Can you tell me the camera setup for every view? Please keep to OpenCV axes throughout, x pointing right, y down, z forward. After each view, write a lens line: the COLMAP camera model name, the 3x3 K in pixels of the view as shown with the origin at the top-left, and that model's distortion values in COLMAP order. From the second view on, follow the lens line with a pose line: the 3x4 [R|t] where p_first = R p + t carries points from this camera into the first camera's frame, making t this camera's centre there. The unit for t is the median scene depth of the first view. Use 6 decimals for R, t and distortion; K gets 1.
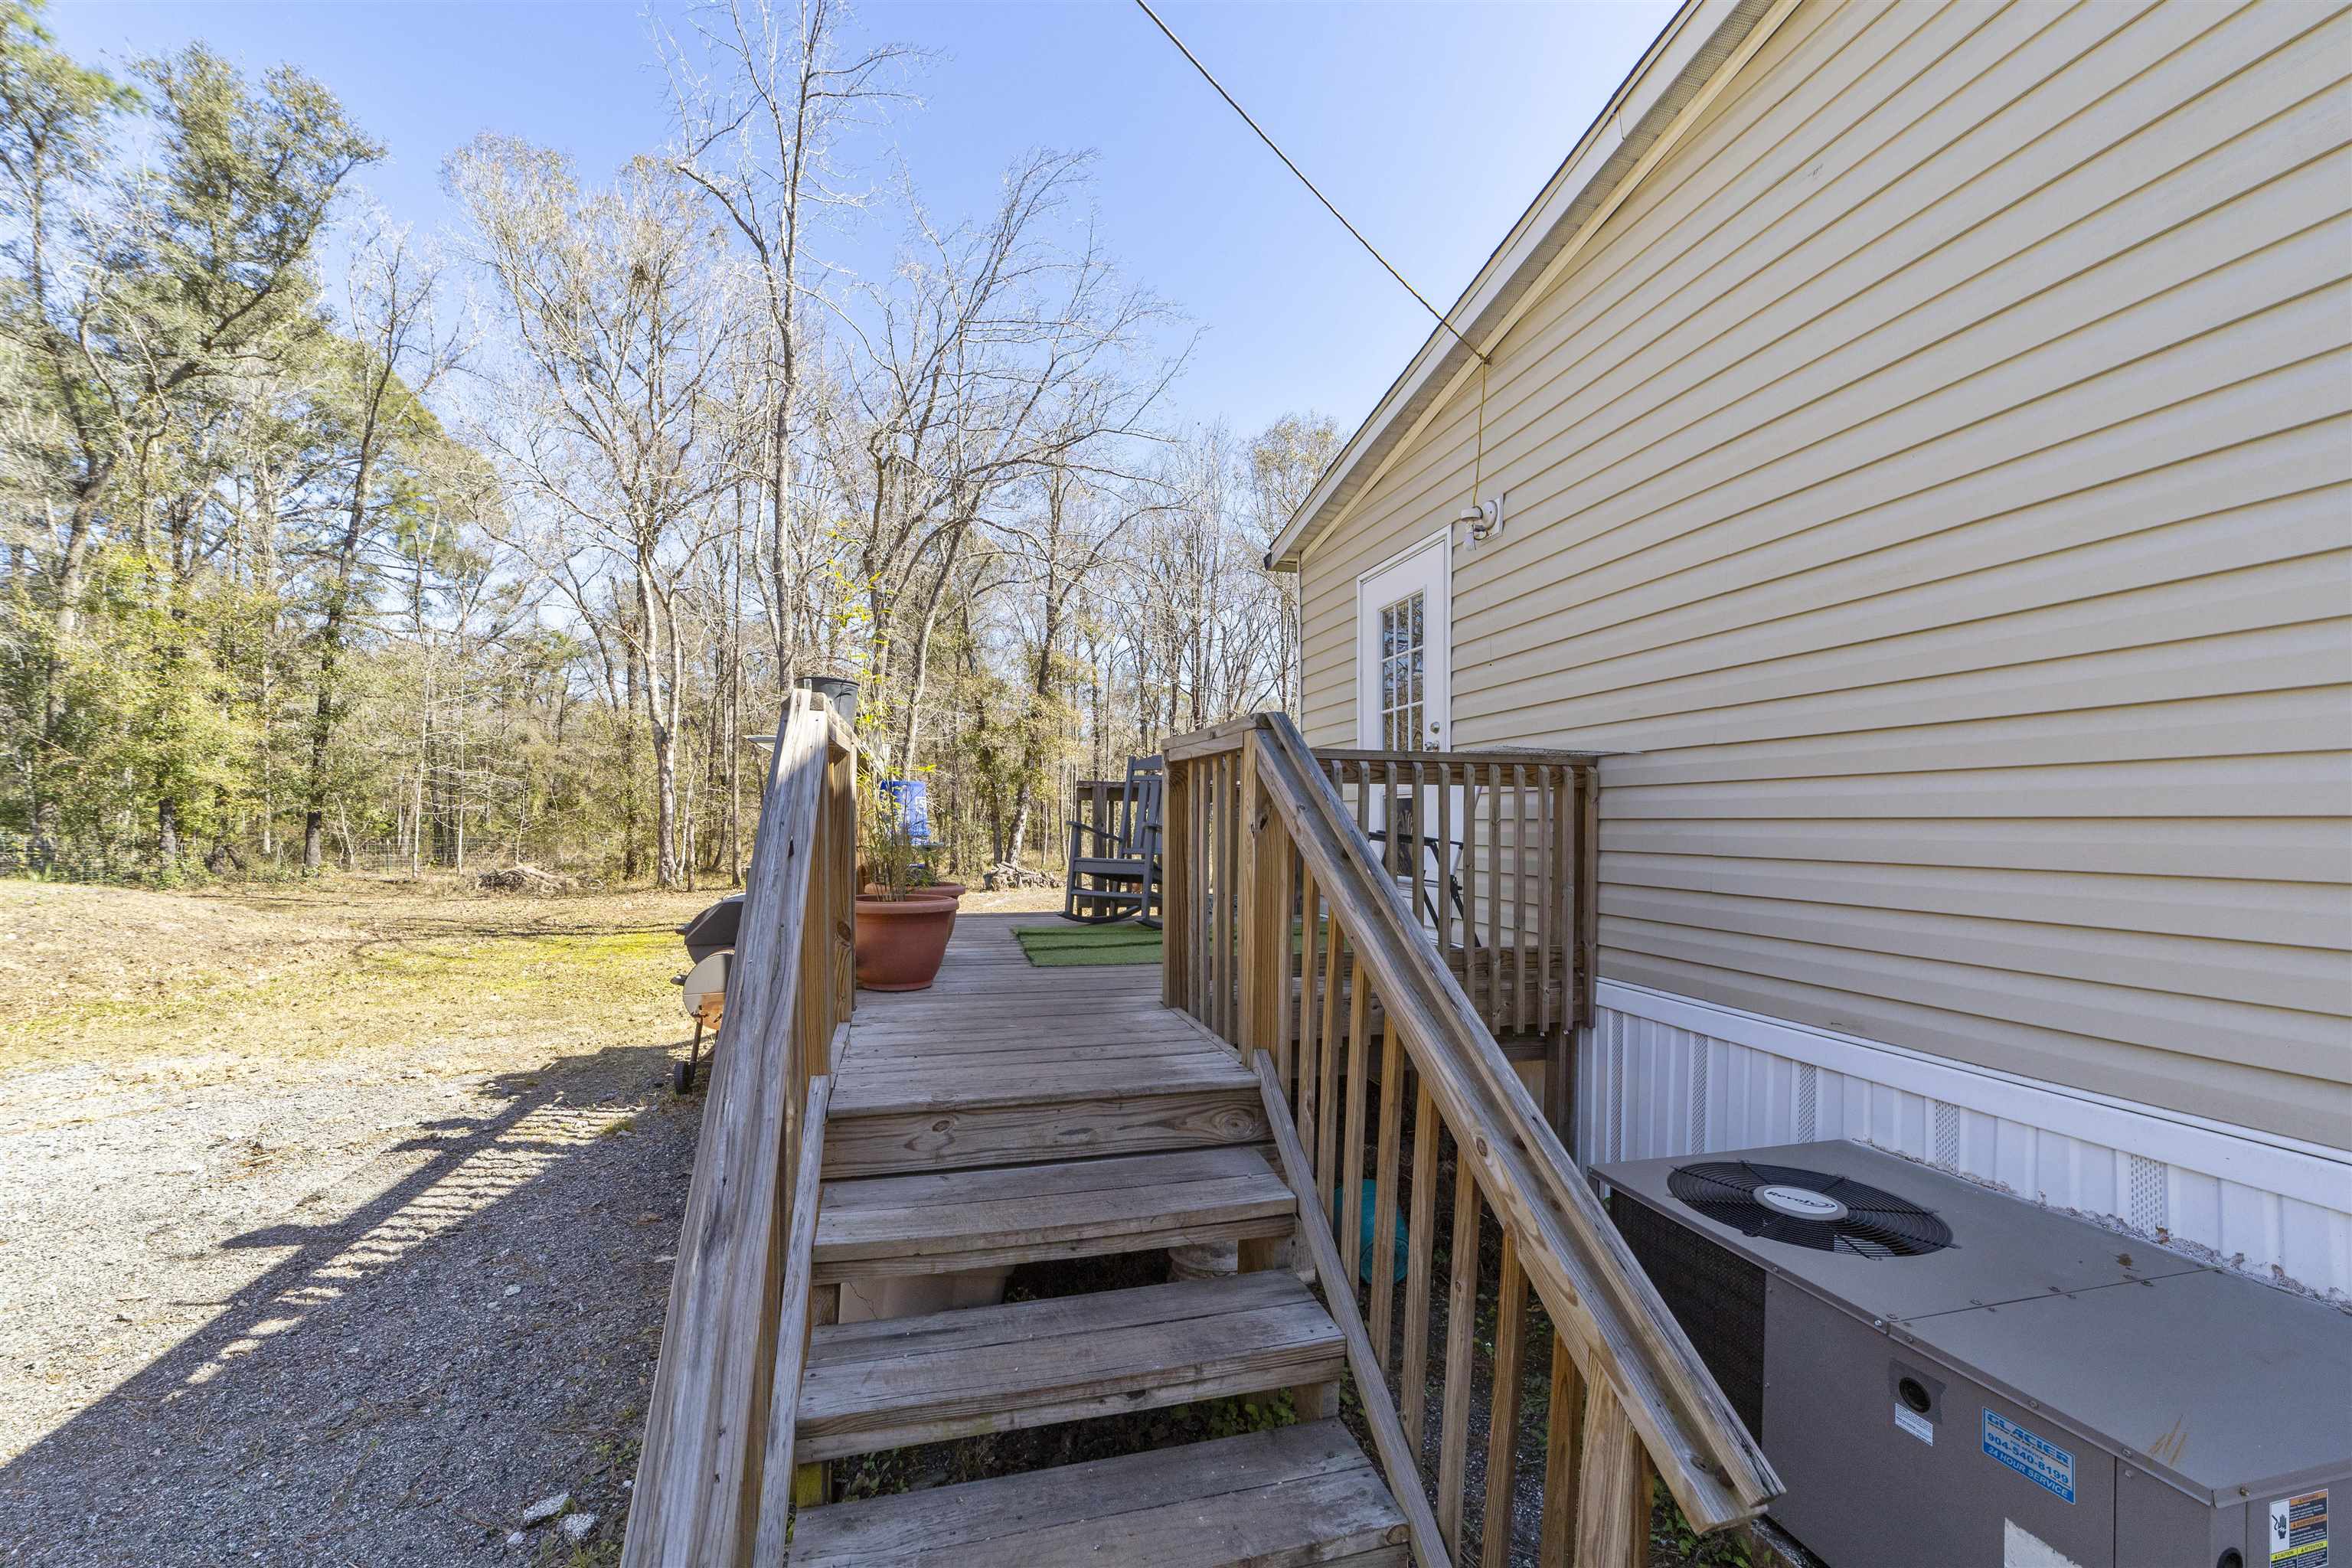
lens RADIAL K [[923.1, 0, 1189.7], [0, 923.1, 818.4], [0, 0, 1]] dist [0.000612, 0.000079]
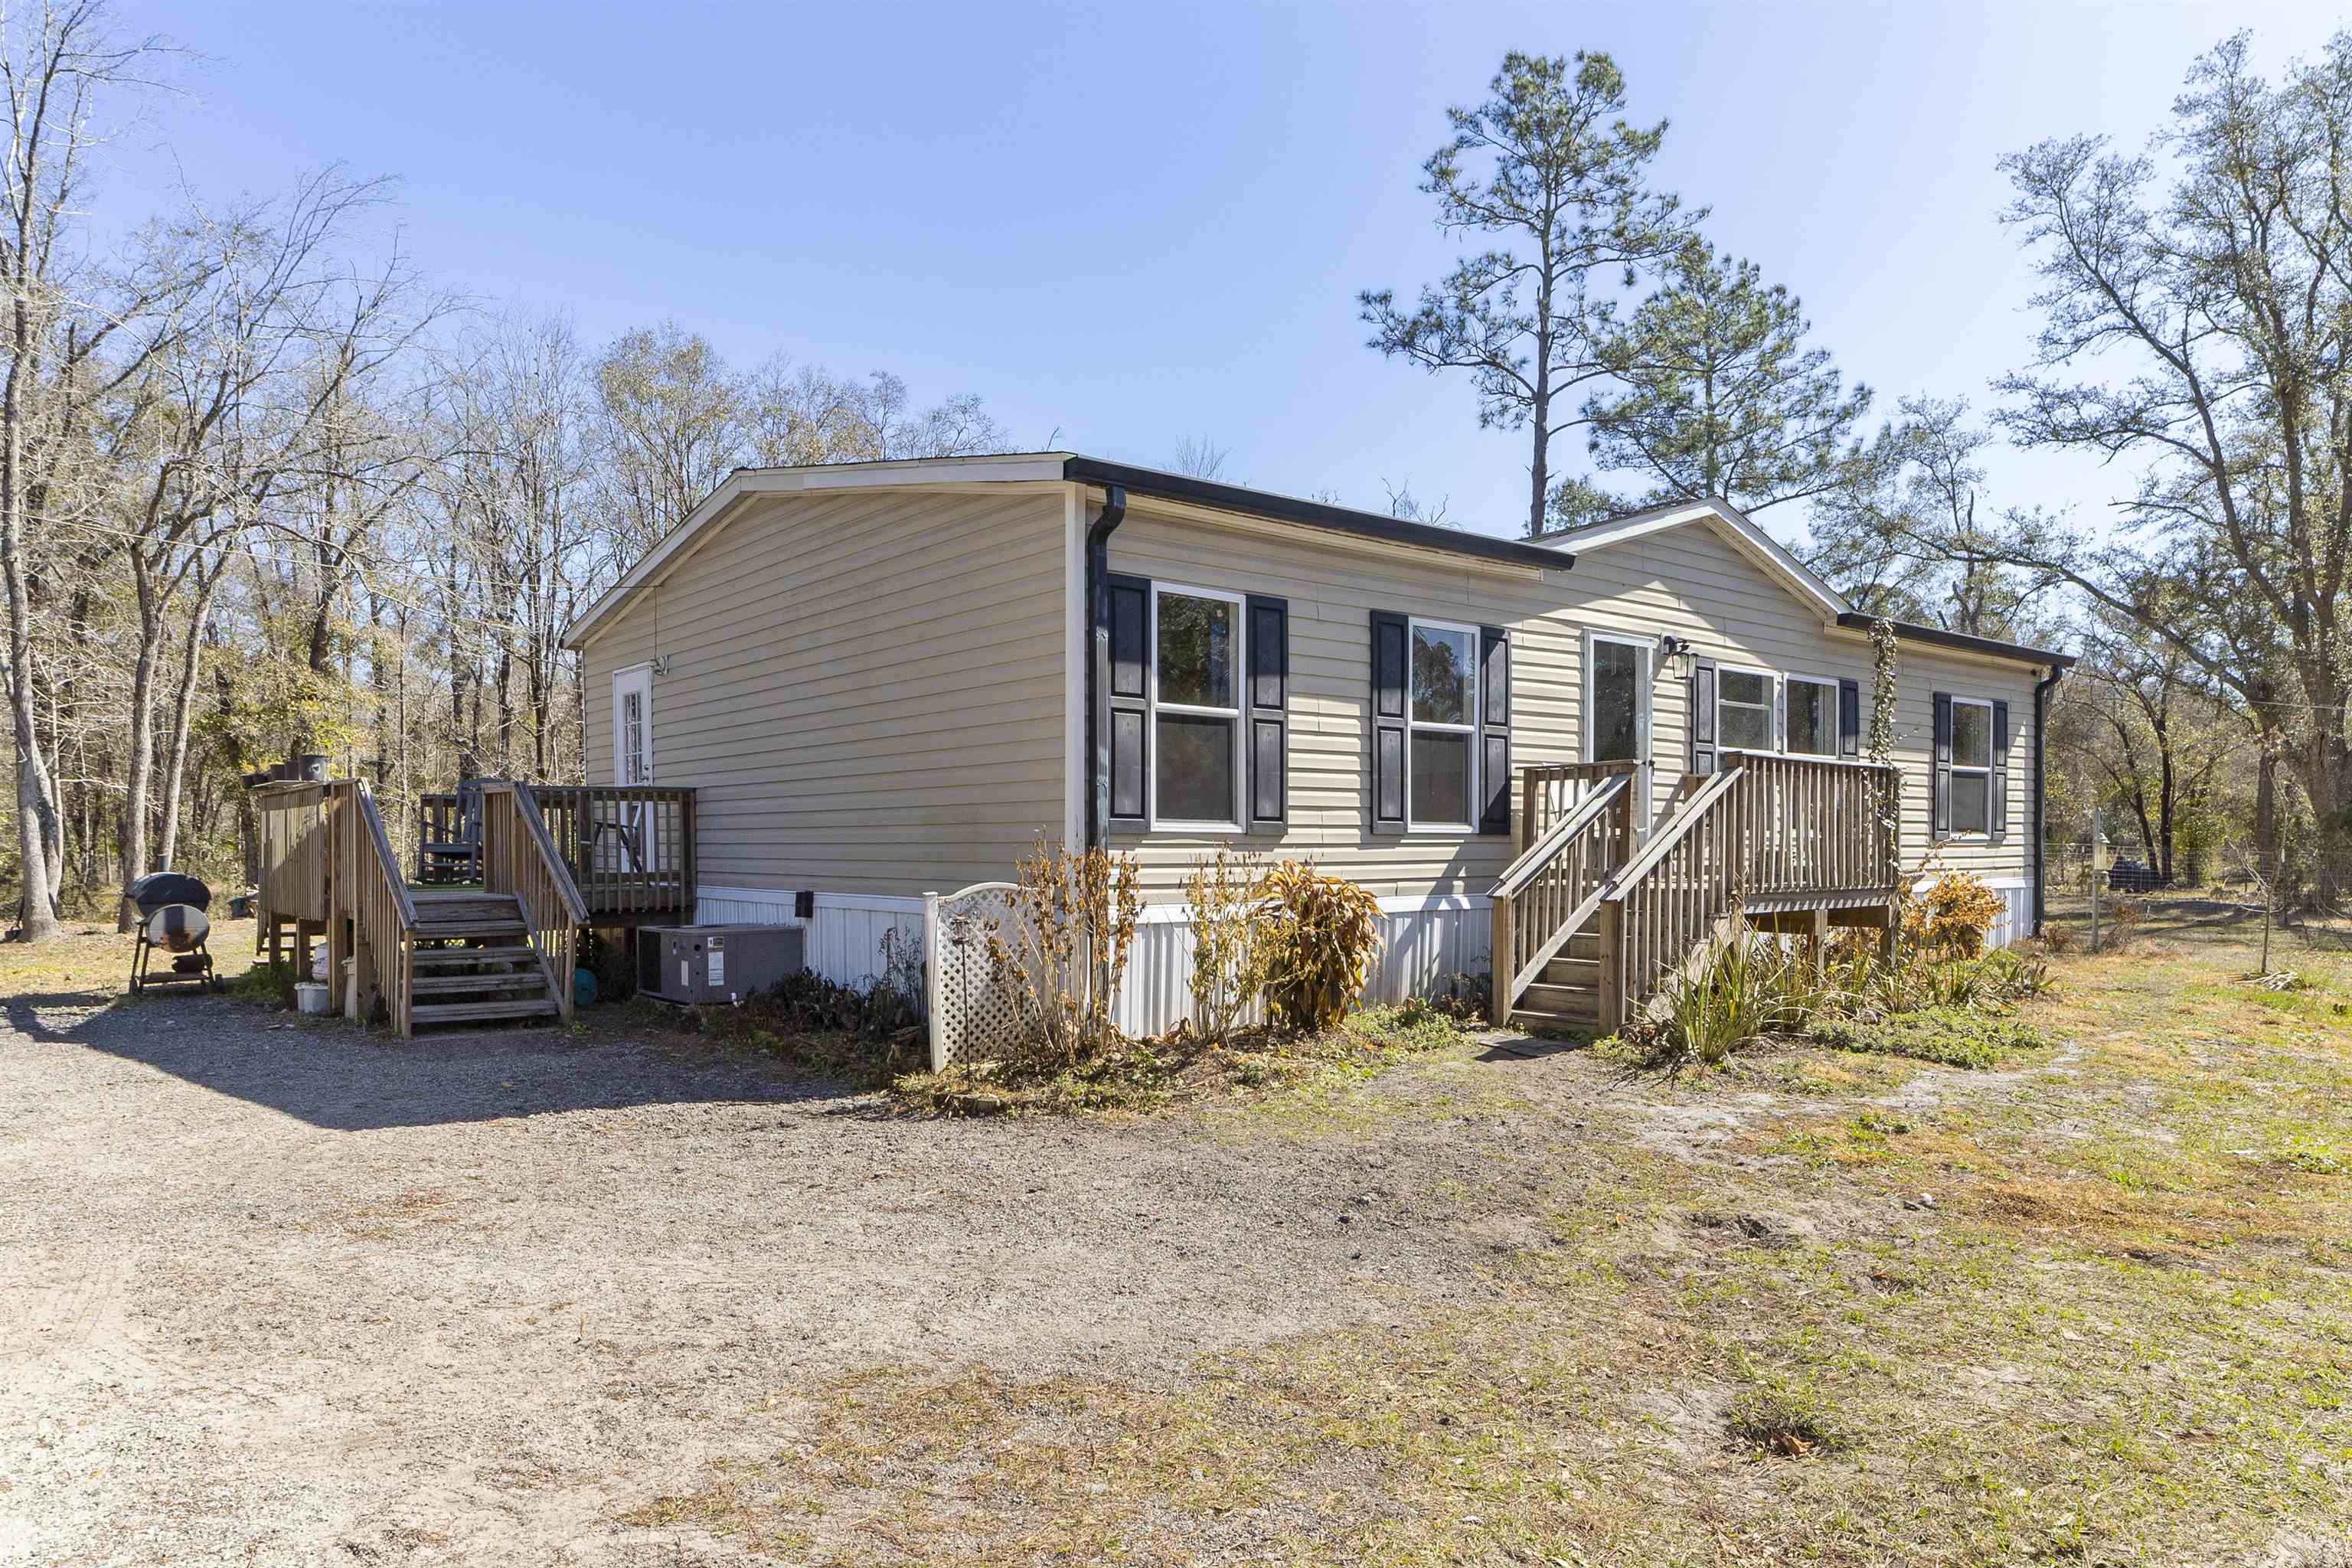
lens RADIAL K [[1406.3, 0, 1171.0], [0, 1406.3, 853.6], [0, 0, 1]] dist [0.004266, 0.000378]
pose [[0.913484, -0.019652, 0.406400, 0.016153], [0.011403, 0.999677, 0.022710, 0.004713], [-0.406715, -0.016111, 0.913413, -0.413789]]
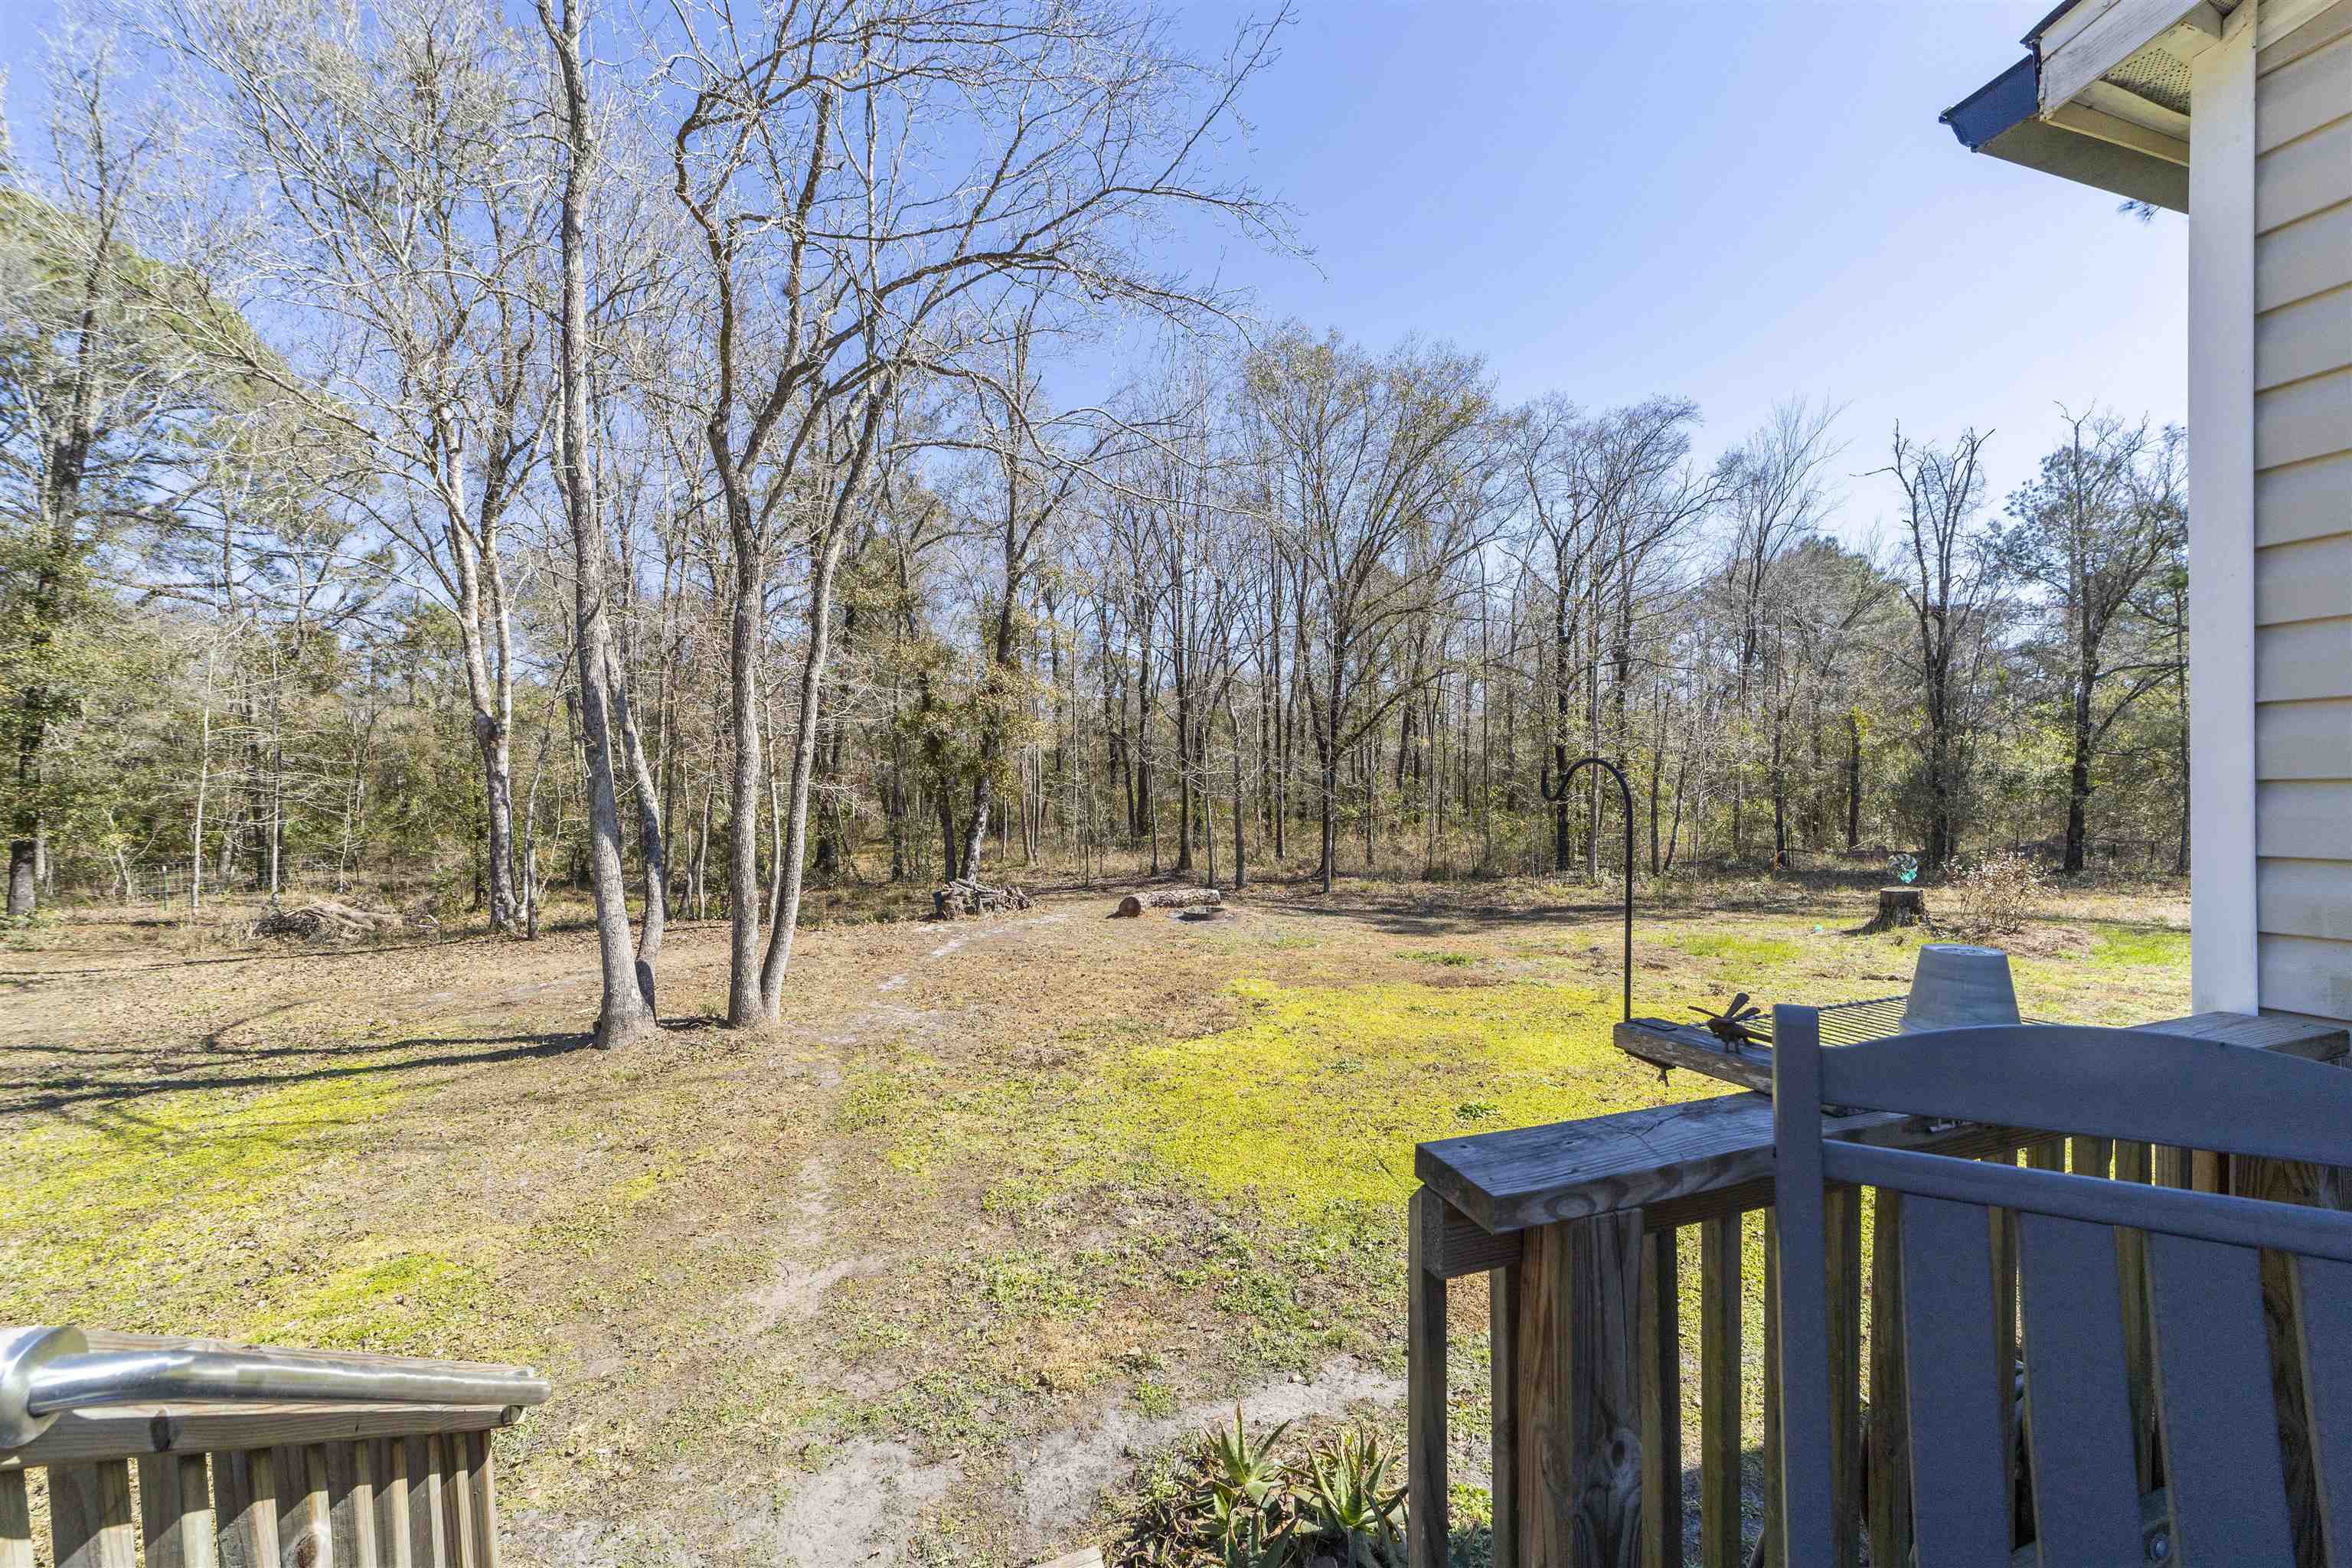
lens RADIAL K [[909.2, 0, 1173.6], [0, 909.2, 774.9], [0, 0, 1]] dist [-0.000815, 0.000004]
pose [[0.999060, -0.024867, 0.035514, -0.044591], [0.025233, 0.999633, -0.009874, -0.028206], [-0.035255, 0.010760, 0.999320, 0.223431]]
